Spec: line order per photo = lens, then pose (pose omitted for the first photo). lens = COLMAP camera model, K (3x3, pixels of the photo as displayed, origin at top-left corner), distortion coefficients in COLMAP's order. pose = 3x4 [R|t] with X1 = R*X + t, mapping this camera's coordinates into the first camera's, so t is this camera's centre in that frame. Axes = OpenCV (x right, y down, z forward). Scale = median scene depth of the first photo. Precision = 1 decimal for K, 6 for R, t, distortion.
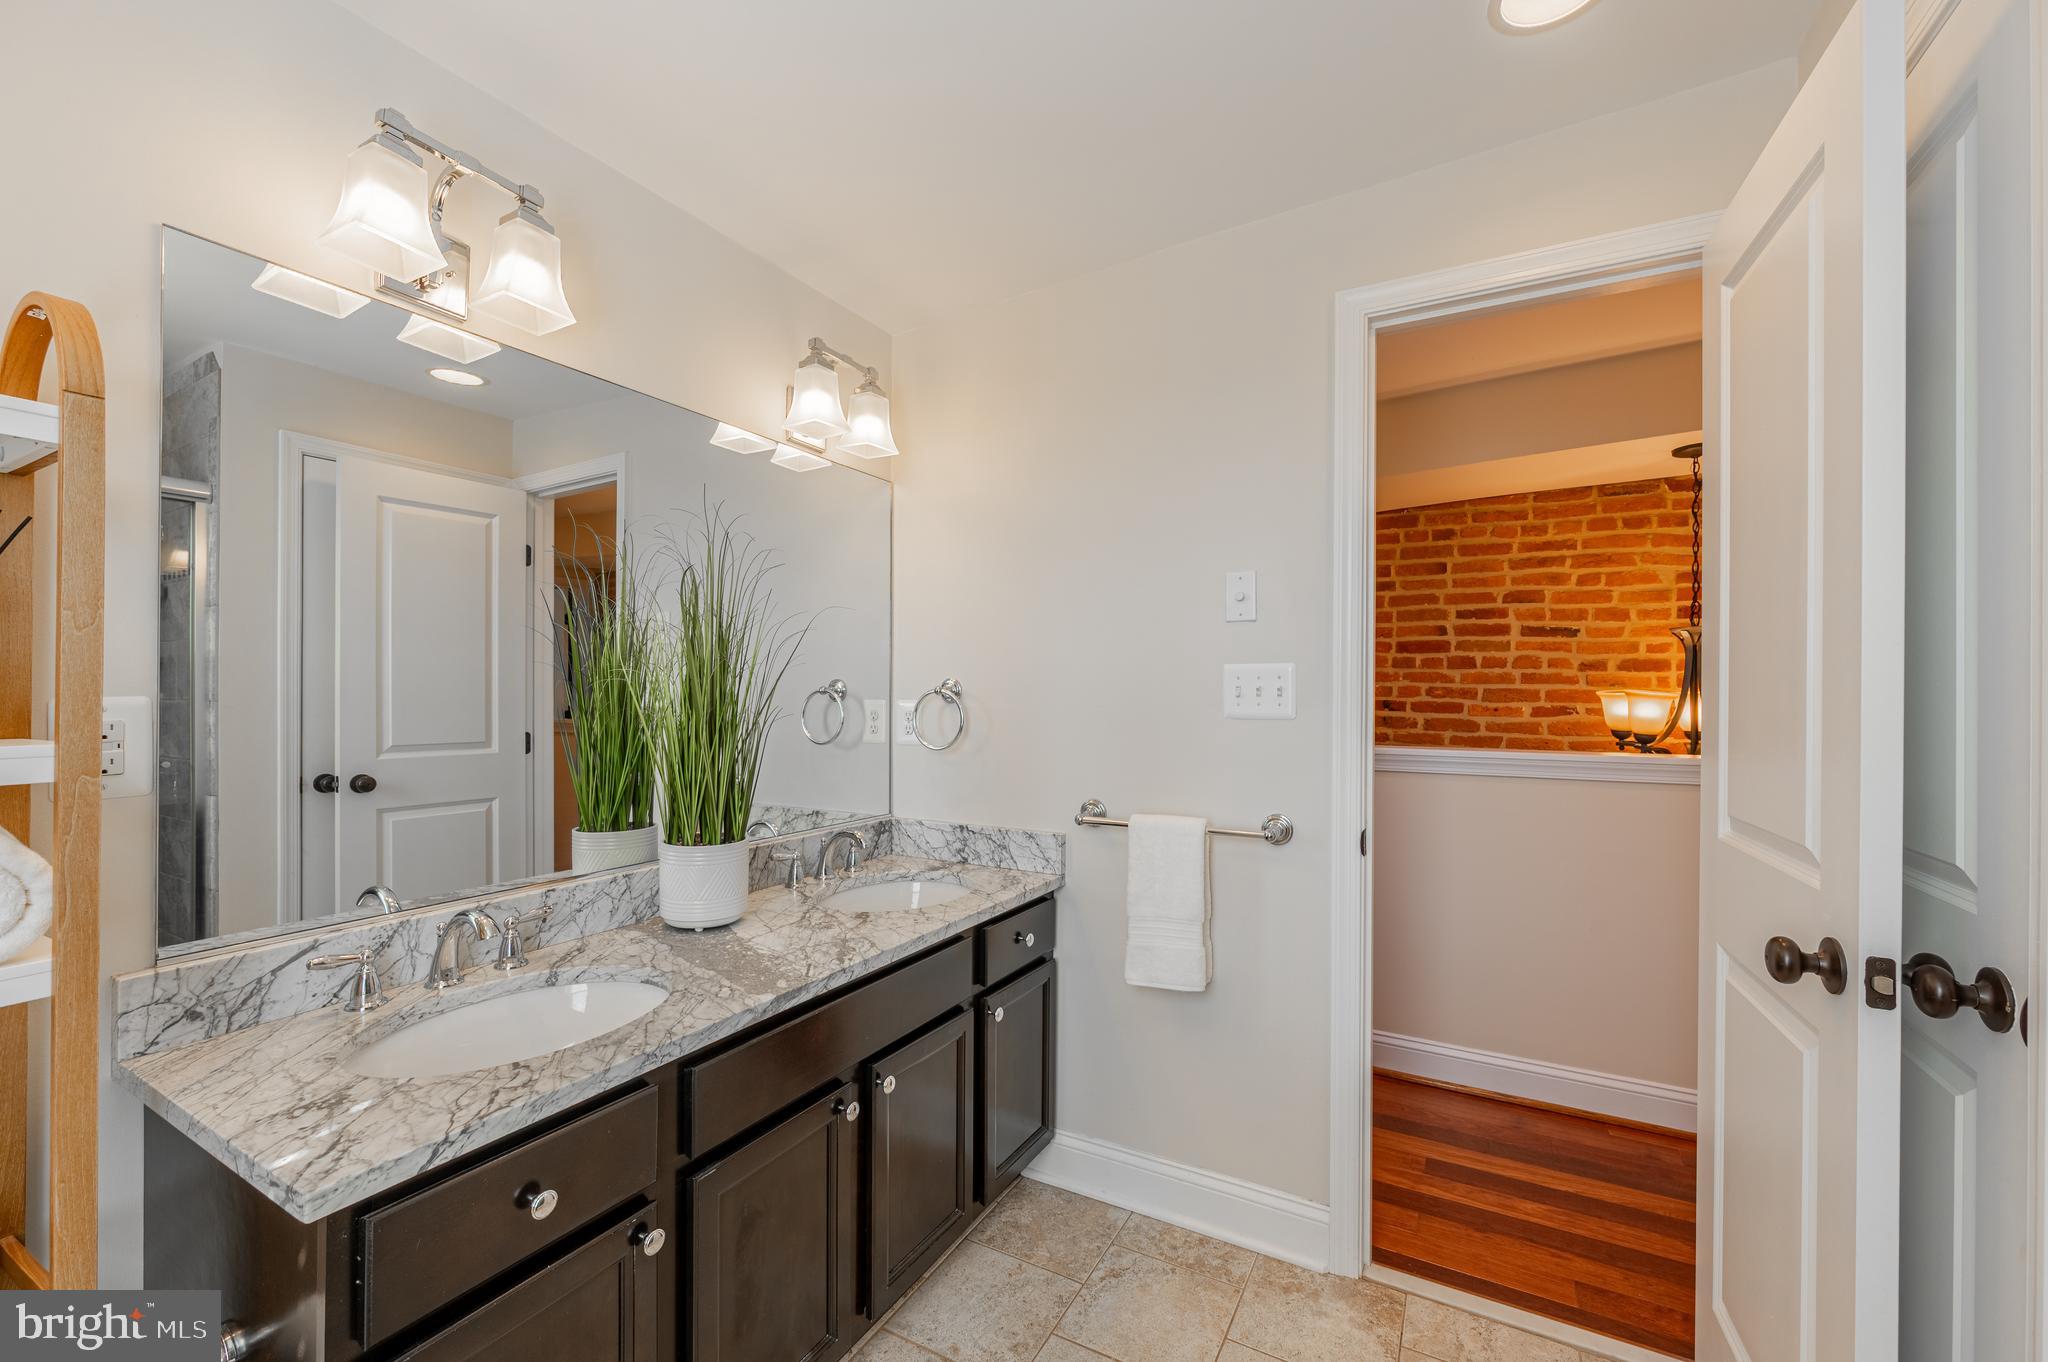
lens RADIAL K [[809.6, 0, 1017.5], [0, 809.6, 687.7], [0, 0, 1]] dist [-0.003611, 0.000877]
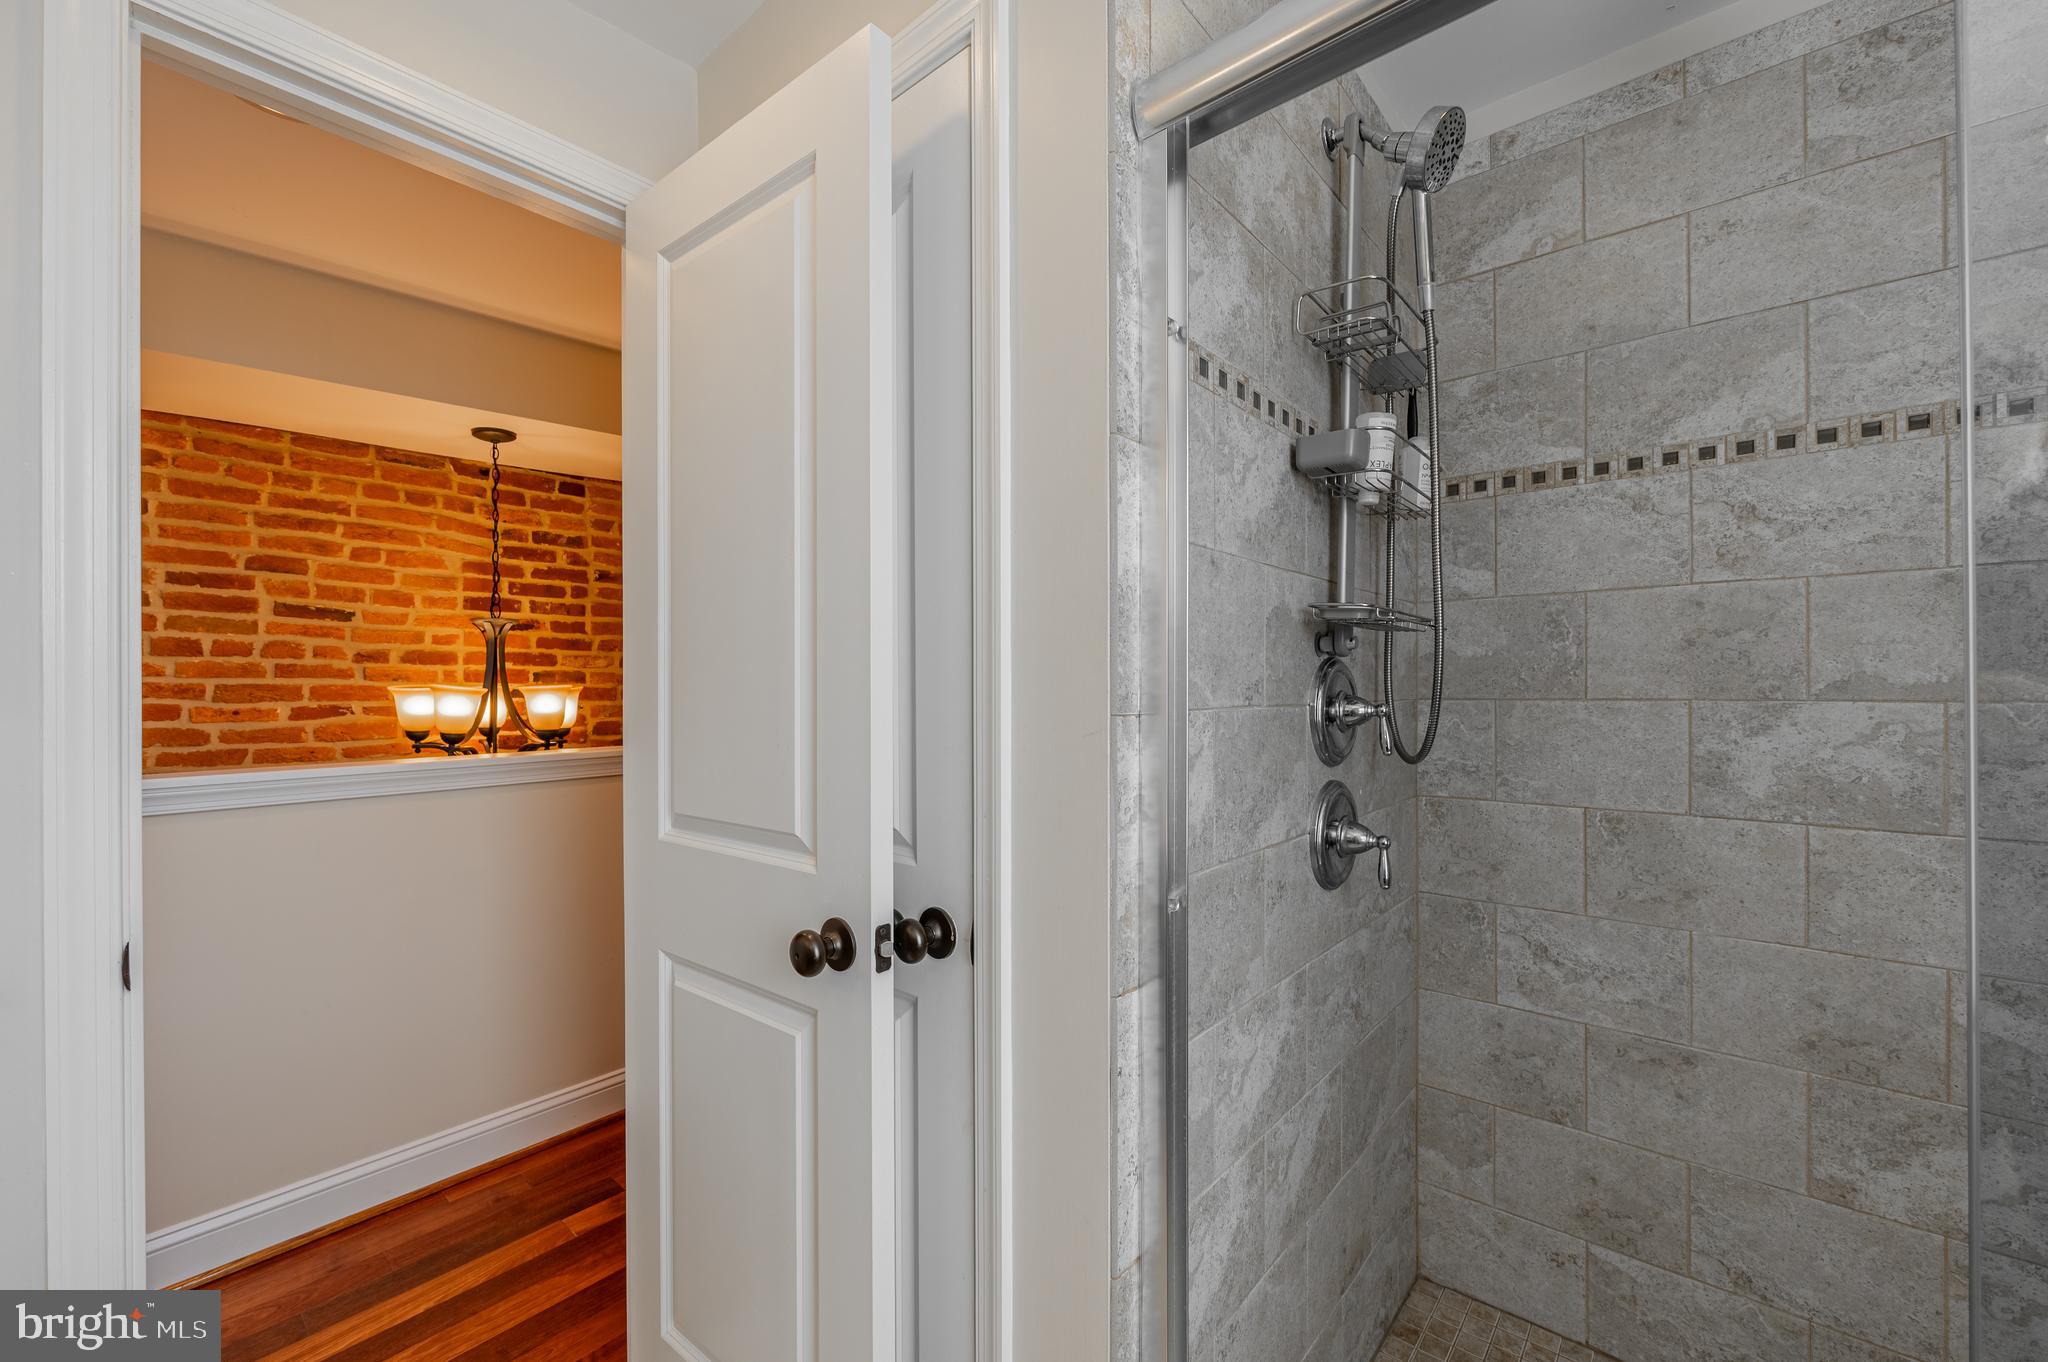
lens RADIAL K [[809.6, 0, 1002.8], [0, 809.6, 688.7], [0, 0, 1]] dist [-0.003611, 0.000877]
pose [[0.195919, -0.010407, 0.980565, 0.008339], [0.004496, 0.999943, 0.009714, 0.001046], [-0.980610, 0.002505, 0.195955, 0.181920]]
